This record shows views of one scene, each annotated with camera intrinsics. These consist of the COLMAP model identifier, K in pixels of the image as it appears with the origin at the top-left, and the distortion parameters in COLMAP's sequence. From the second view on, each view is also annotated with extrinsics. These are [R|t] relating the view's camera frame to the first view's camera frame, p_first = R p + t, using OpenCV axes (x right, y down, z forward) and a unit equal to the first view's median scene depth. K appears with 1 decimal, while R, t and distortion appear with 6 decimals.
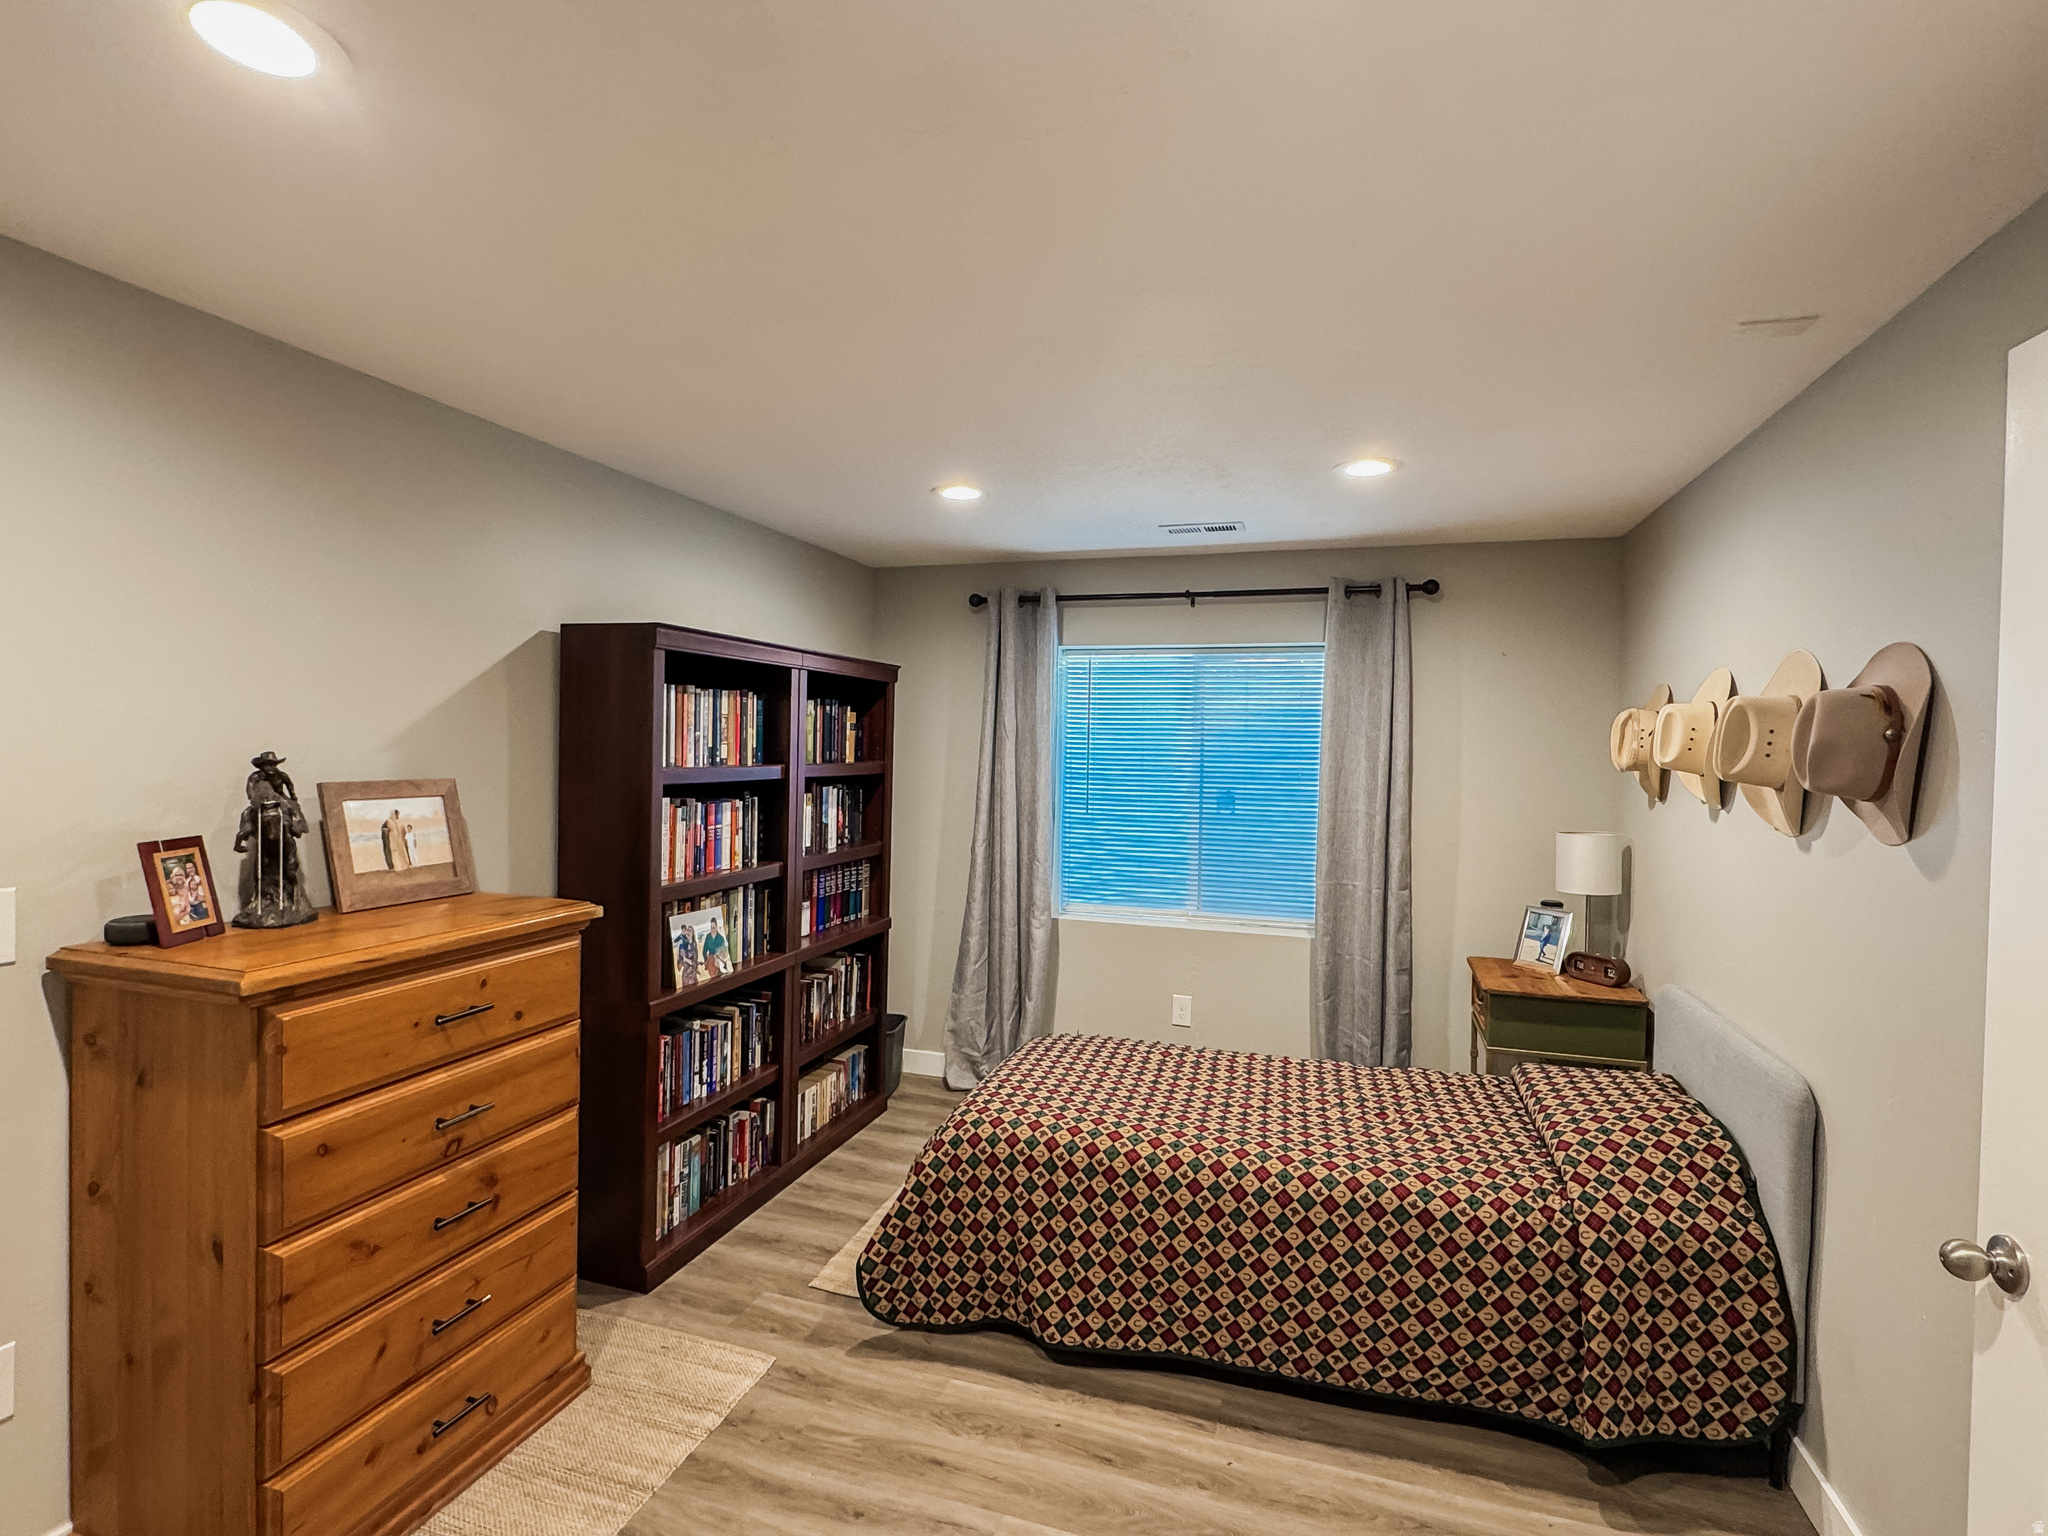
lens RADIAL K [[1018.7, 0, 1019.4], [0, 1018.7, 773.7], [0, 0, 1]] dist [-0.000215, -0.000537]
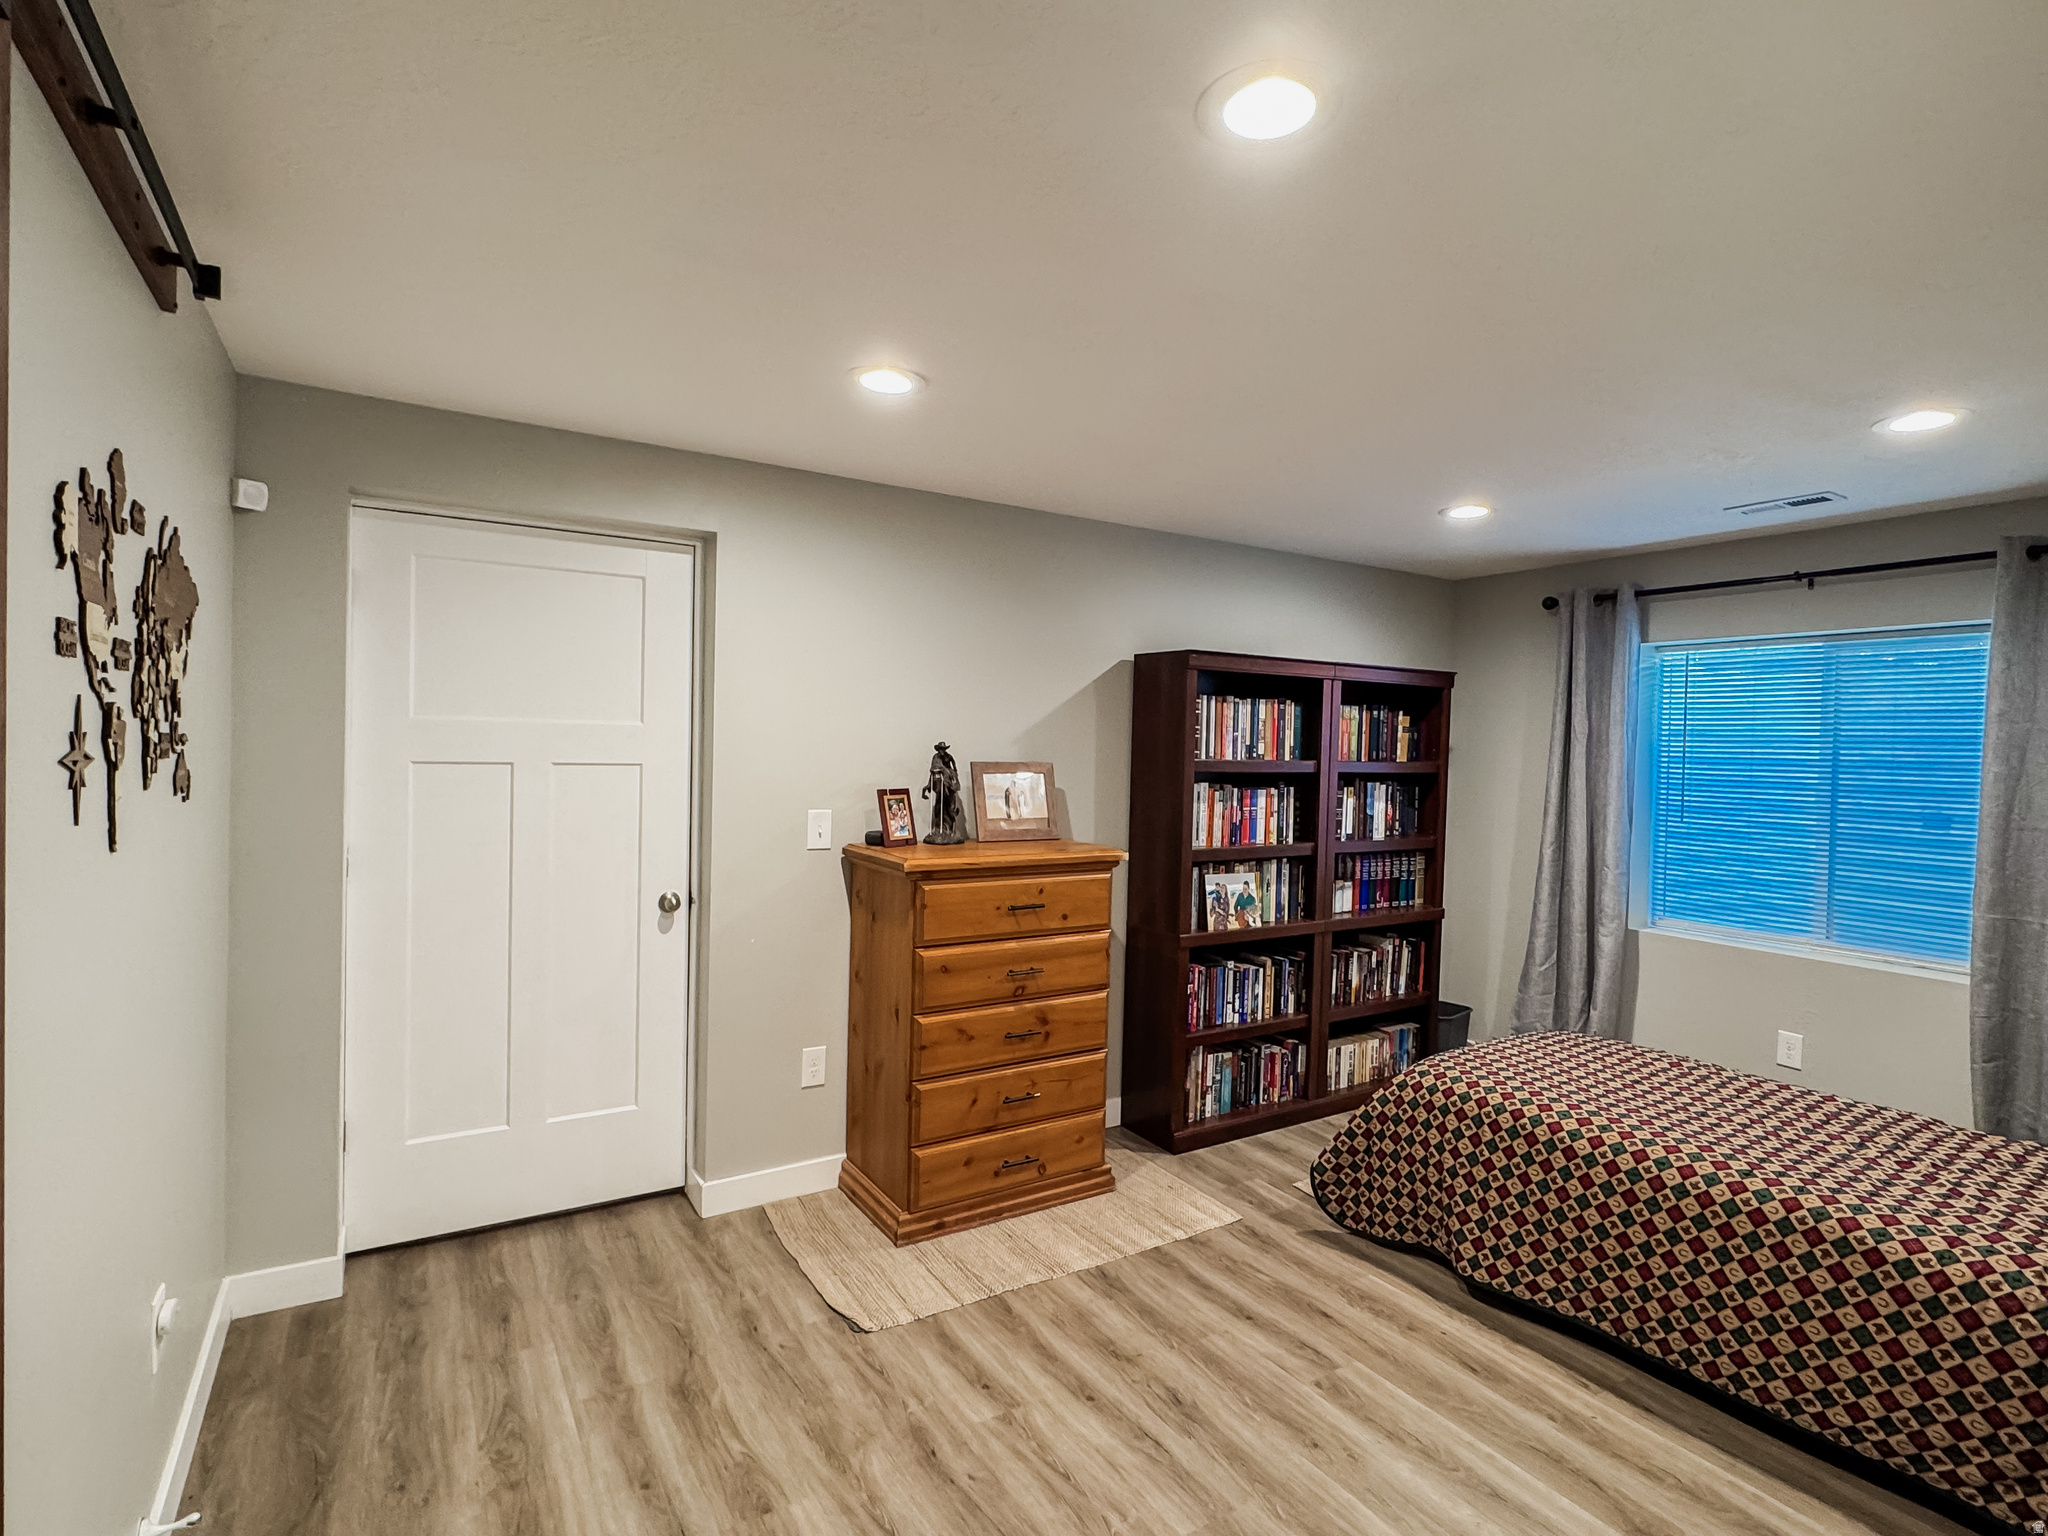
lens RADIAL K [[1018.7, 0, 1022.7], [0, 1018.7, 768.9], [0, 0, 1]] dist [-0.000215, -0.000537]
pose [[0.768065, 0.014800, -0.640200, 0.345977], [-0.026549, 0.999609, -0.008743, 0.026441], [0.639821, 0.023712, 0.768158, -0.168486]]
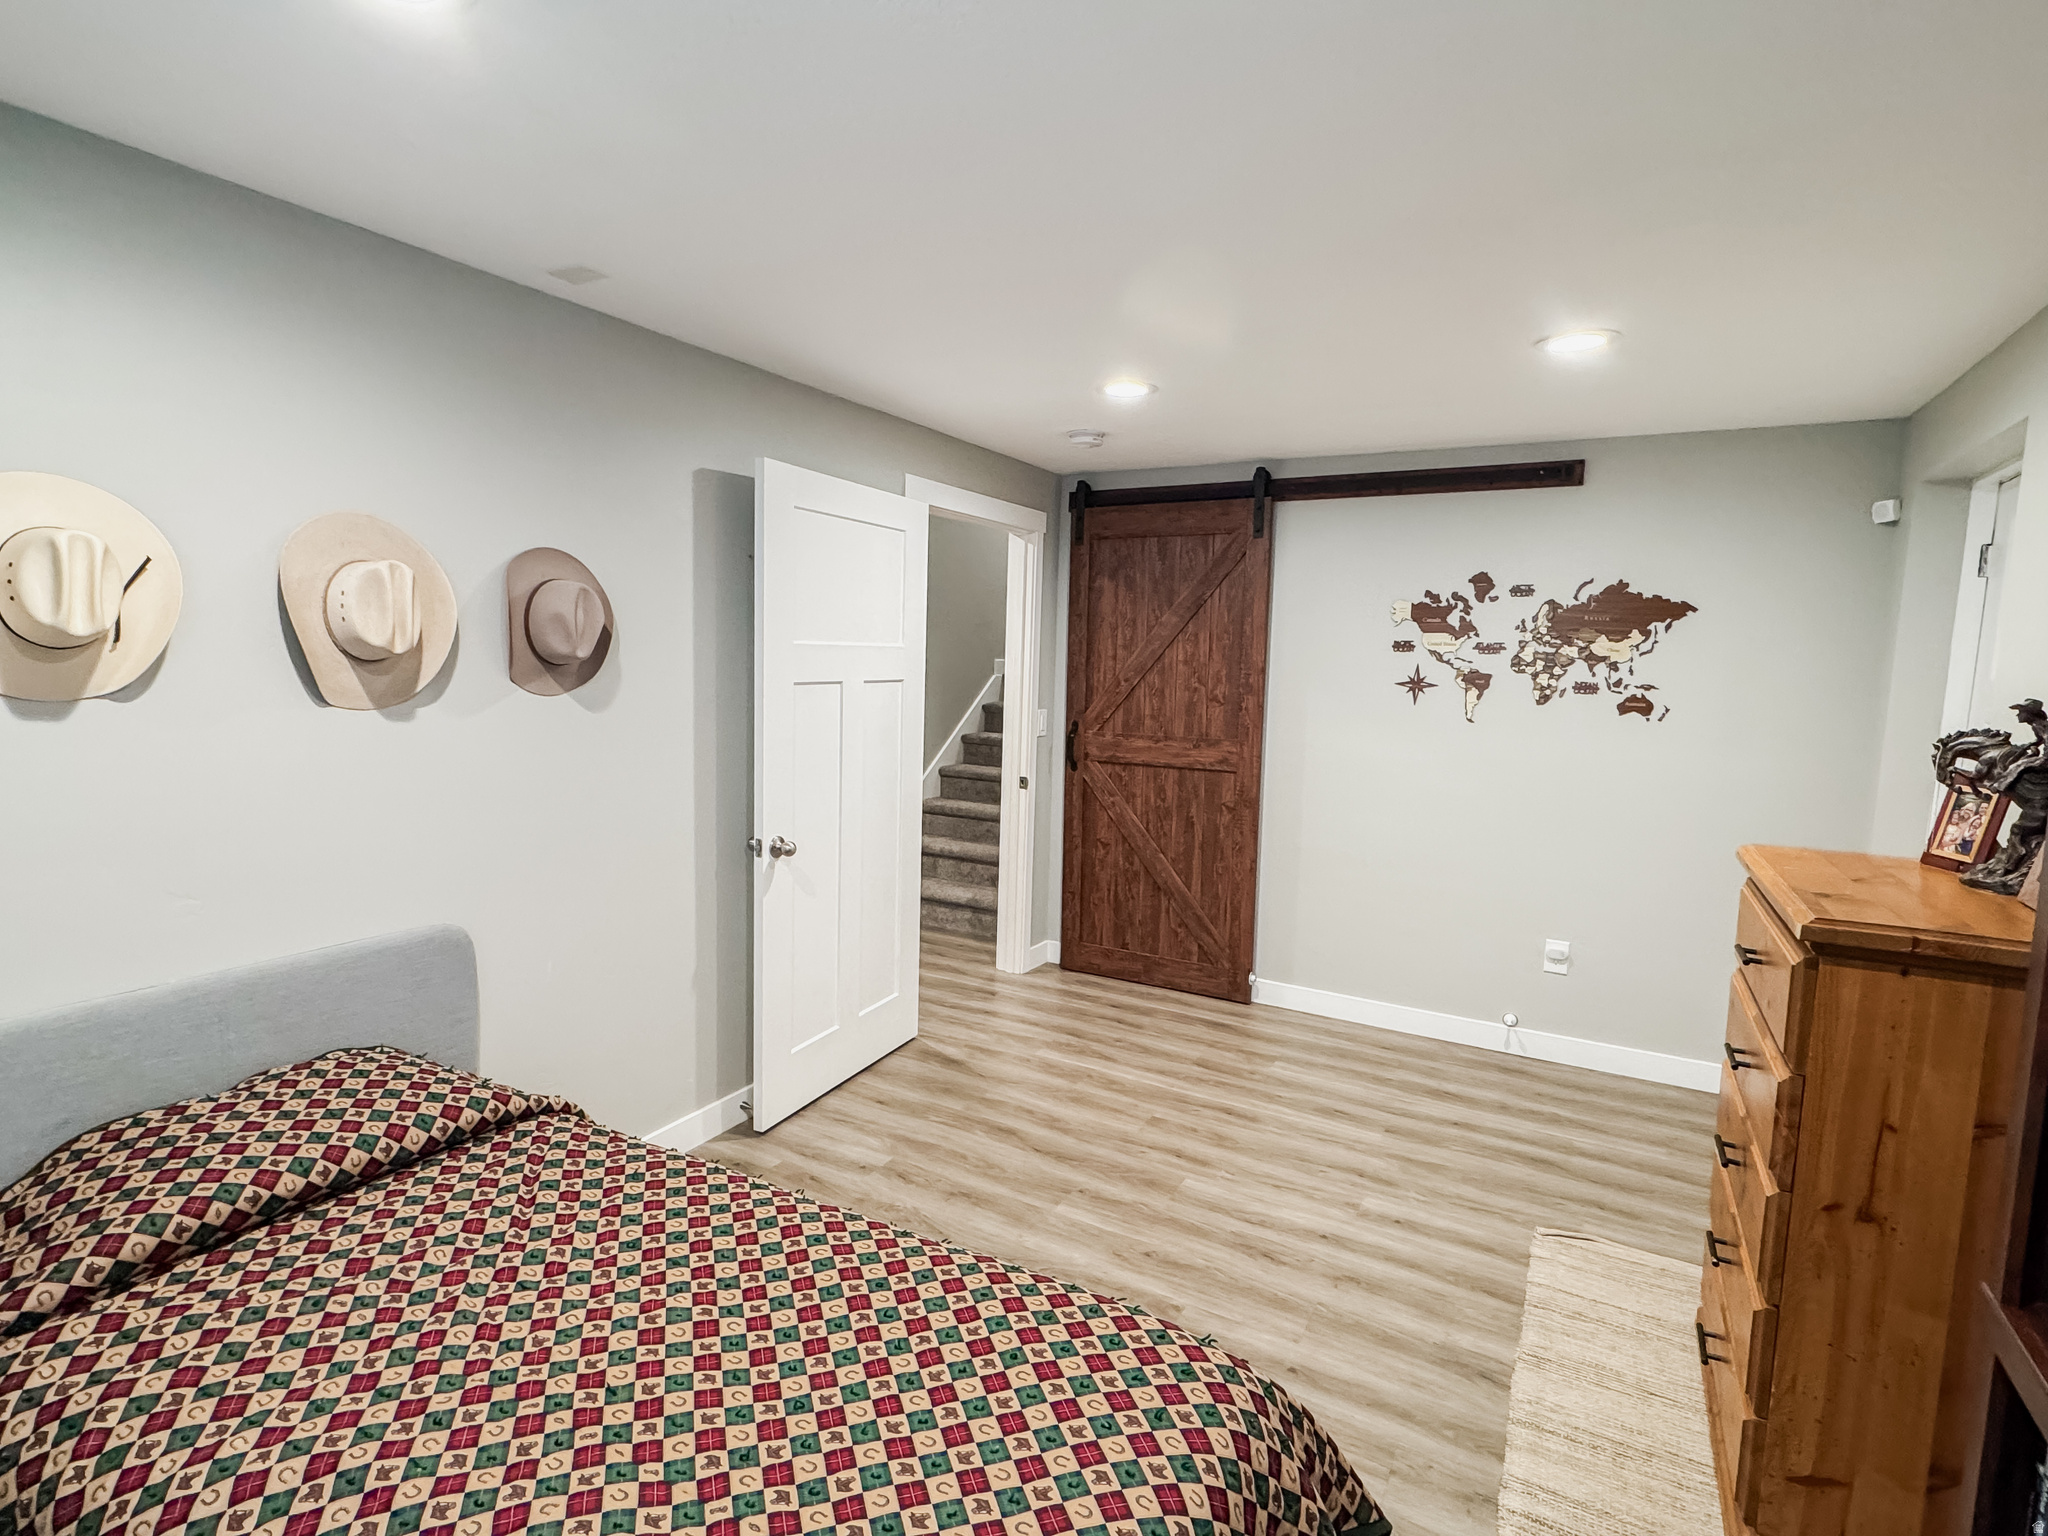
lens RADIAL K [[1018.7, 0, 1020.6], [0, 1018.7, 769.2], [0, 0, 1]] dist [-0.000215, -0.000537]
pose [[-0.979240, -0.060058, 0.193605, -0.033000], [-0.035073, 0.990895, 0.129987, -0.026645], [-0.199649, 0.120498, -0.972430, 1.543640]]
